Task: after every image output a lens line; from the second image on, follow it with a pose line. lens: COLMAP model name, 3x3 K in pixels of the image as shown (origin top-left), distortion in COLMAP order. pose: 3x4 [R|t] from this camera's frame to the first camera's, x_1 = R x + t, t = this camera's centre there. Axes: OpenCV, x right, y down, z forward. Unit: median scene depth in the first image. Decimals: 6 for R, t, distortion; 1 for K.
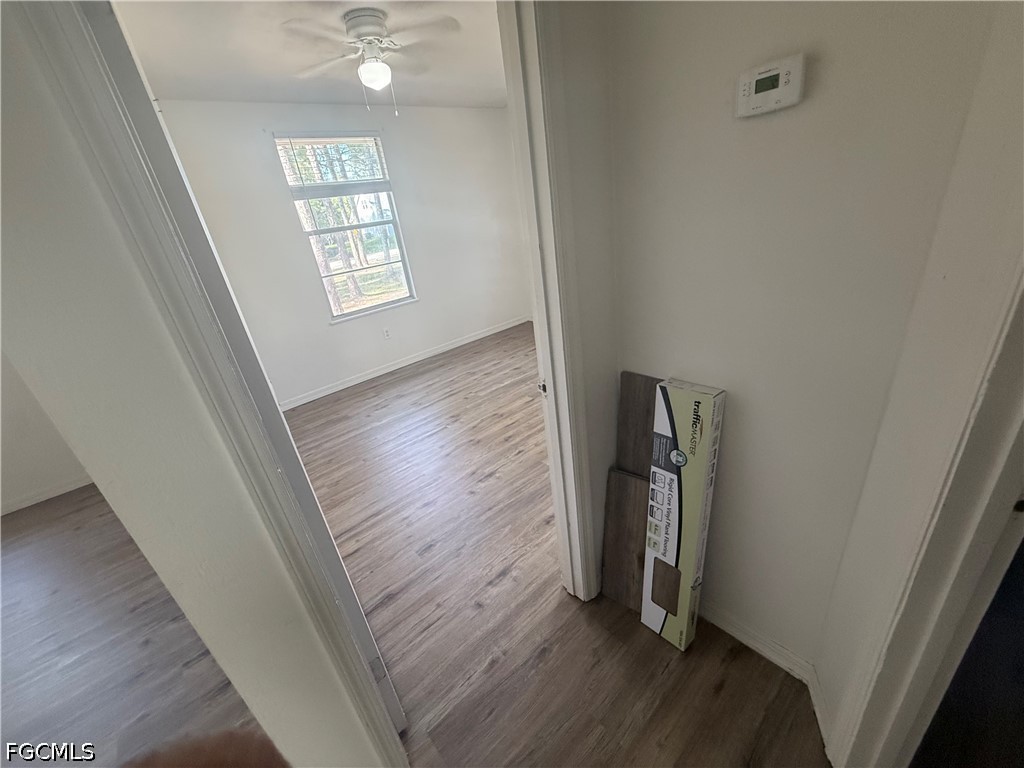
lens RADIAL K [[406.6, 0, 512.0], [0, 406.6, 384.0], [0, 0, 1]] dist [0.001610, 0.000078]
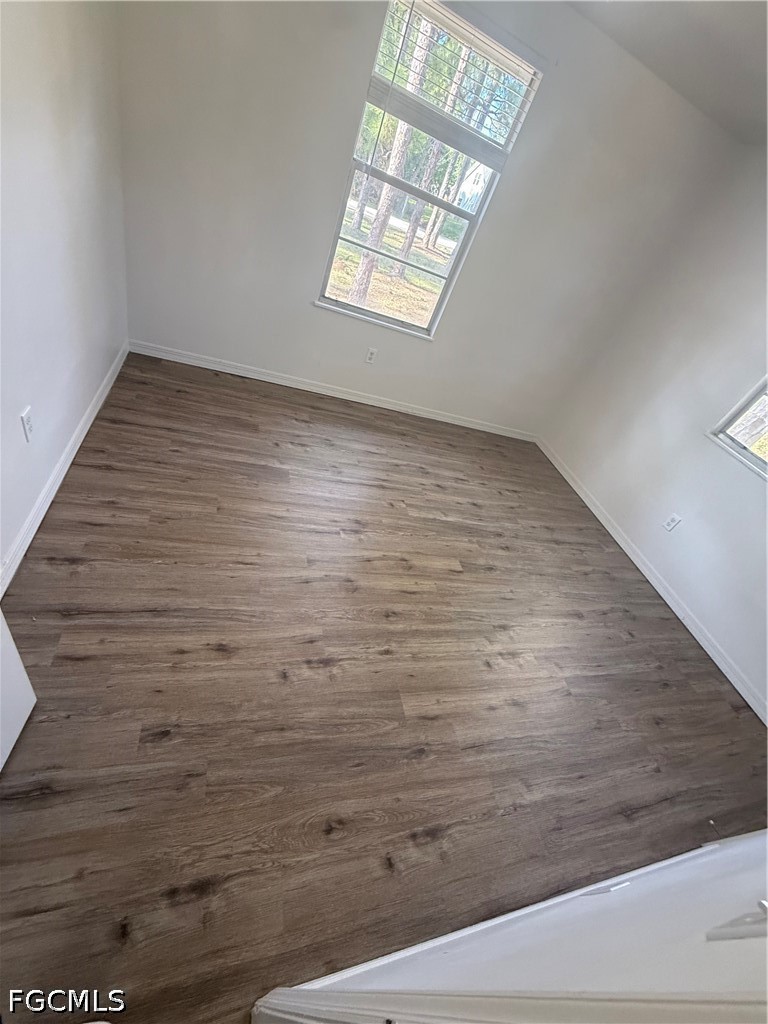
lens RADIAL K [[406.6, 0, 384.0], [0, 406.6, 512.0], [0, 0, 1]] dist [0.001610, 0.000078]
pose [[0.775536, 0.625989, -0.081746, -0.062307], [-0.590040, 0.764788, 0.258749, -0.149941], [0.224493, -0.152436, 0.962479, 0.317498]]
